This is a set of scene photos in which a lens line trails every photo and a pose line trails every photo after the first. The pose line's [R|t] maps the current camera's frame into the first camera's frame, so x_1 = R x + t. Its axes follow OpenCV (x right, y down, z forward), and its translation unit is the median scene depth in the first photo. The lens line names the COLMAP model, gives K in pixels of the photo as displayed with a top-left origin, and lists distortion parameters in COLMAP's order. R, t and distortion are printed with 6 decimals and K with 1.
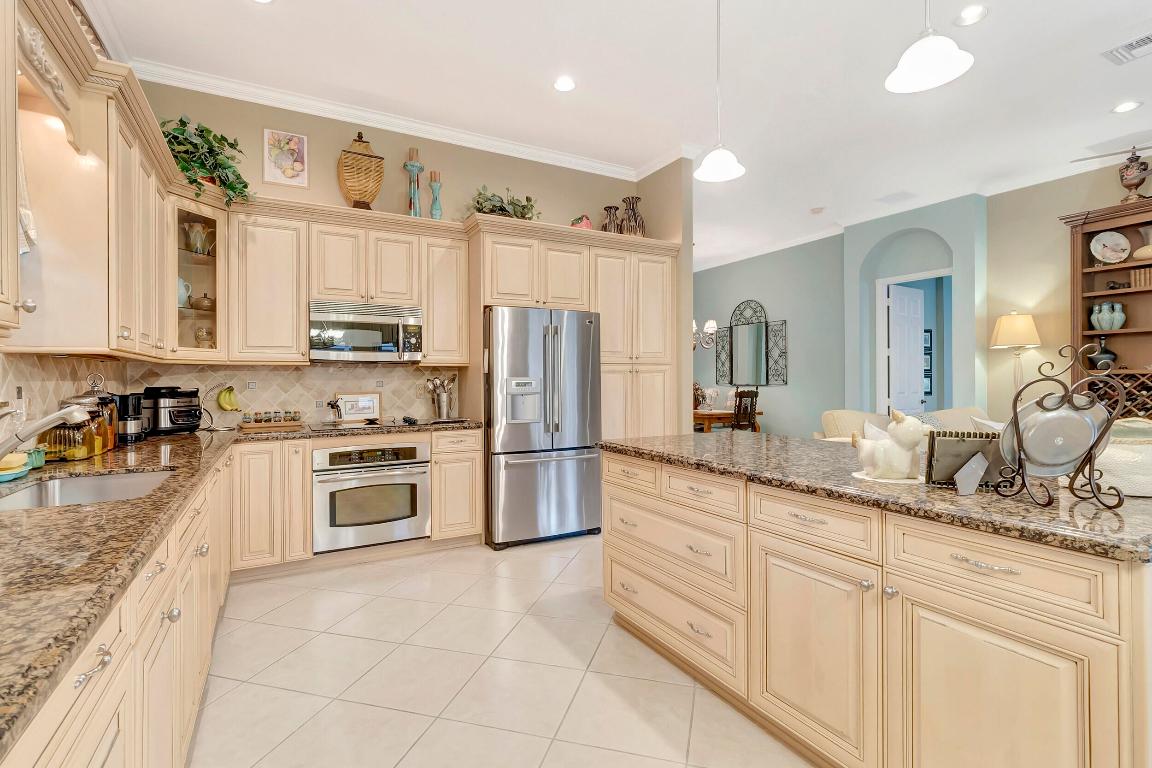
lens RADIAL K [[537.2, 0, 571.2], [0, 537.2, 375.0], [0, 0, 1]] dist [0.000067, -0.001809]
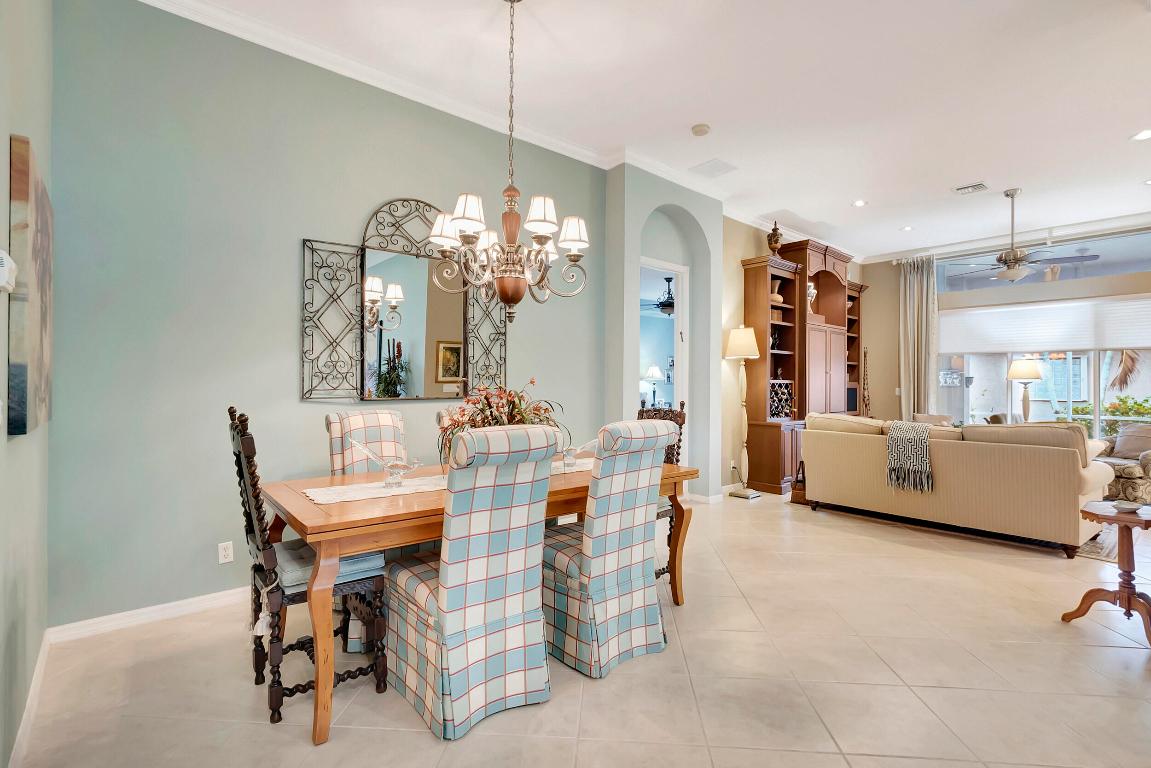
lens RADIAL K [[536.7, 0, 574.0], [0, 536.7, 378.9], [0, 0, 1]] dist [0.000067, -0.001809]
pose [[-0.212773, 0.008729, 0.977063, -0.189369], [-0.014286, 0.999825, -0.012044, 0.010241], [-0.976997, -0.016521, -0.212611, 1.653467]]
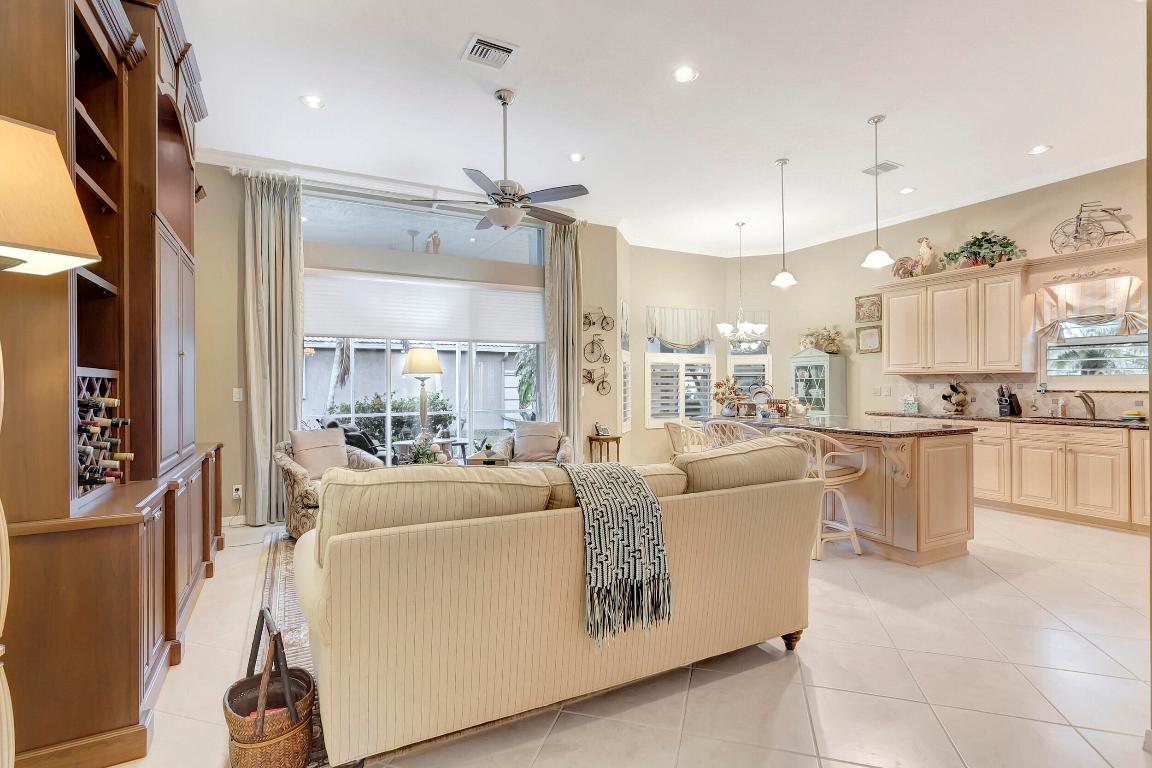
lens RADIAL K [[537.2, 0, 567.2], [0, 537.2, 387.8], [0, 0, 1]] dist [0.000067, -0.001809]
pose [[-0.999834, 0.007515, 0.016596, 0.587776], [0.007539, 0.999971, 0.001412, 0.007267], [-0.016585, 0.001537, -0.999861, 1.298294]]
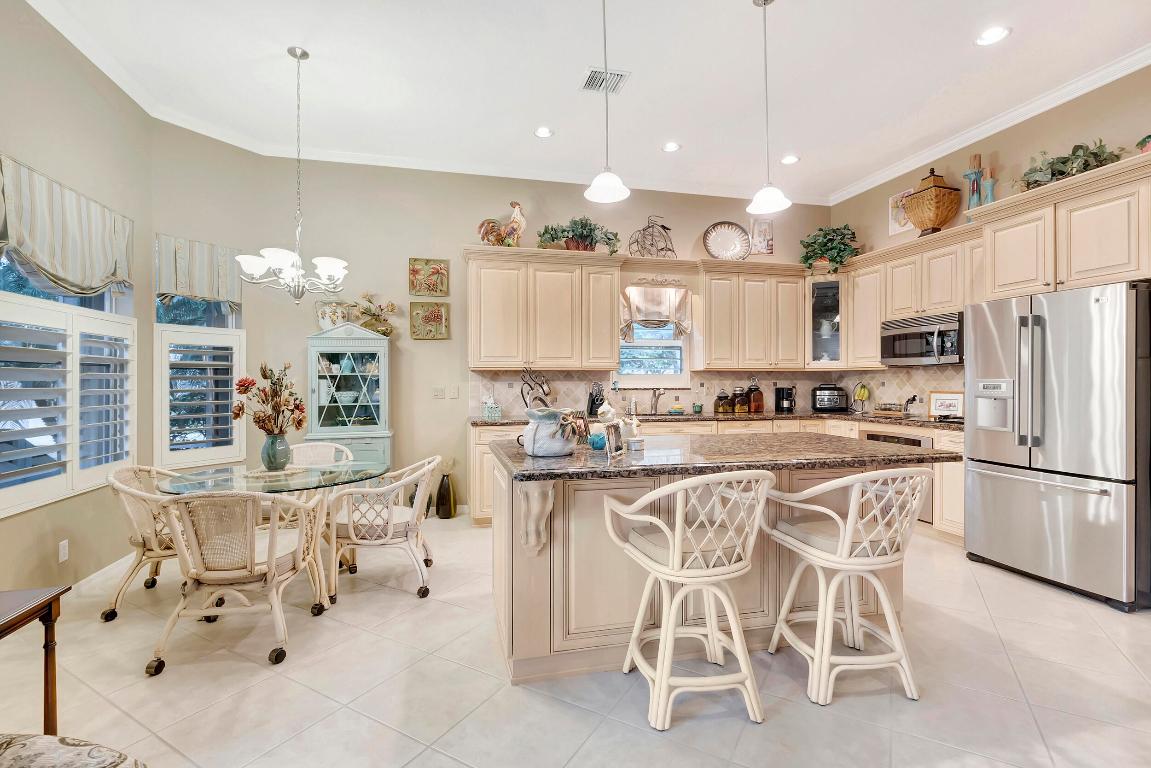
lens RADIAL K [[536.7, 0, 569.3], [0, 536.7, 384.2], [0, 0, 1]] dist [0.000067, -0.001809]
pose [[-0.268599, 0.013114, -0.963163, 0.720886], [0.006651, 0.999909, 0.011760, -0.001412], [0.963229, -0.003247, -0.268662, 0.421974]]
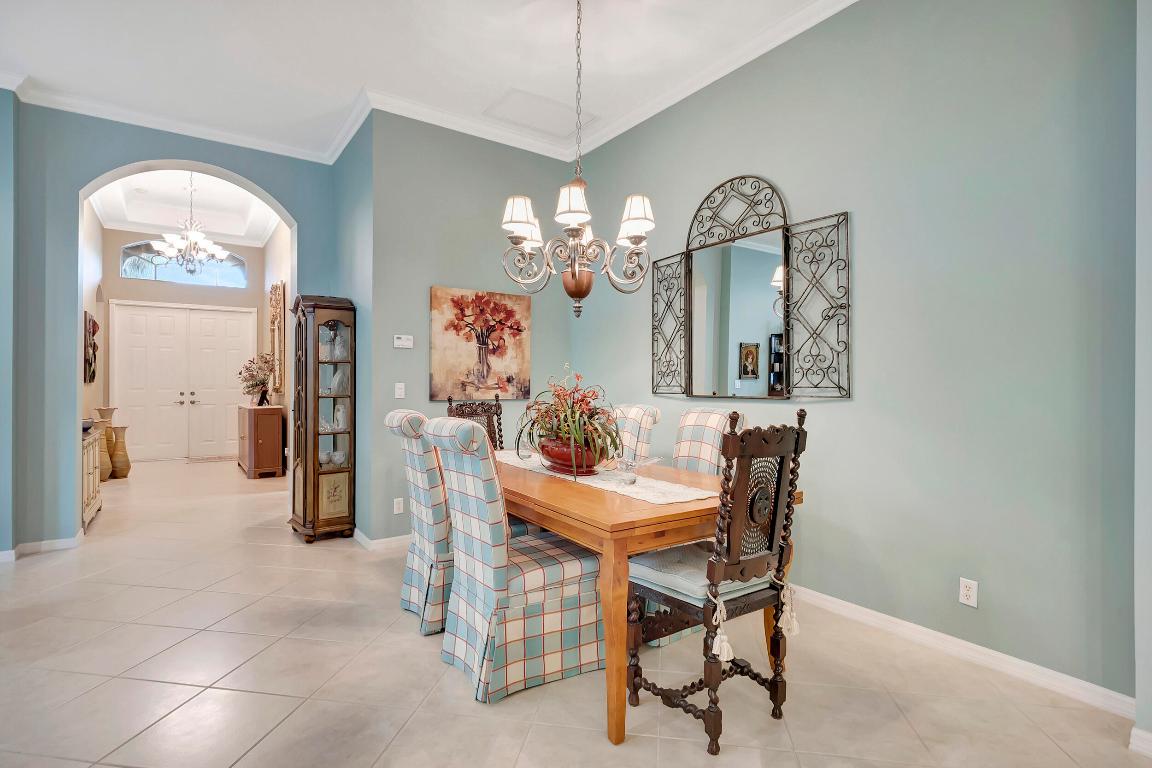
lens RADIAL K [[556.9, 0, 575.2], [0, 556.9, 378.6], [0, 0, 1]] dist [-0.005309, -0.000720]
pose [[0.992549, 0.000518, 0.121847, 0.286954], [-0.001498, 0.999967, 0.007955, 0.003815], [-0.121839, -0.008078, 0.992517, 1.052537]]
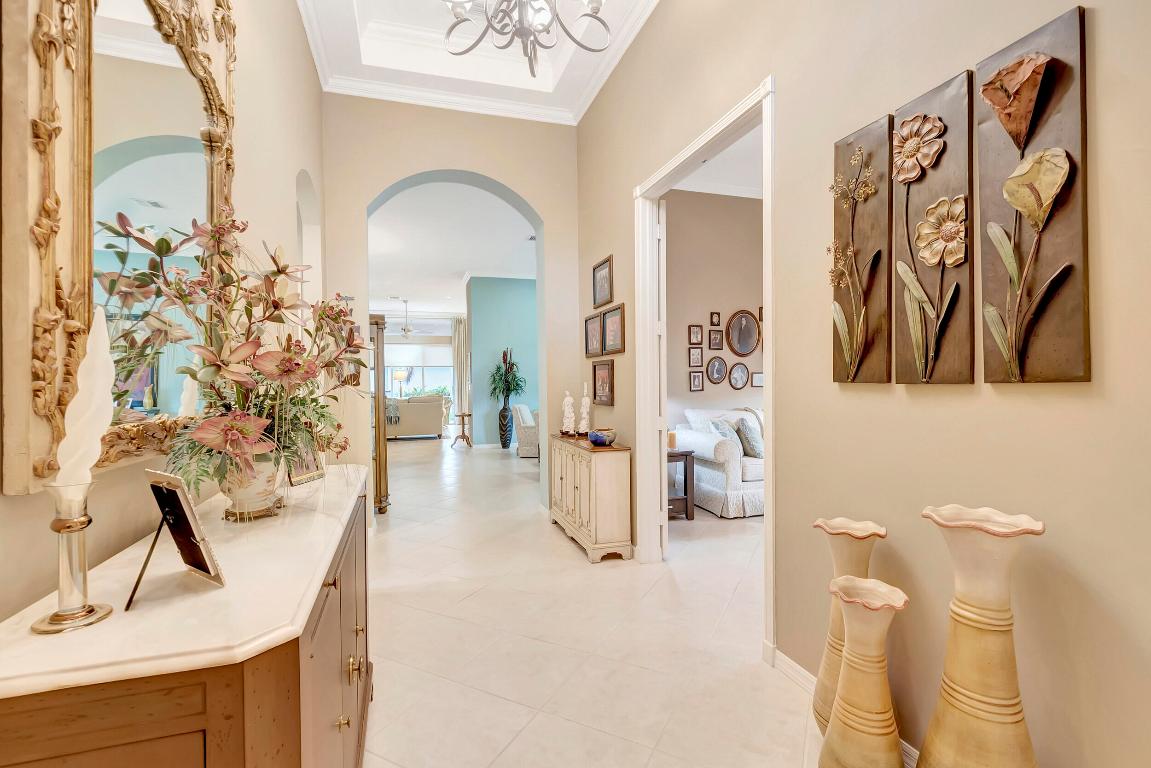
lens RADIAL K [[536.7, 0, 574.7], [0, 536.7, 384.0], [0, 0, 1]] dist [0.000067, -0.001809]
pose [[-0.981691, 0.006958, 0.190355, -0.618626], [0.005742, 0.999959, -0.006940, 0.031718], [-0.190395, -0.005720, -0.981691, 2.965890]]
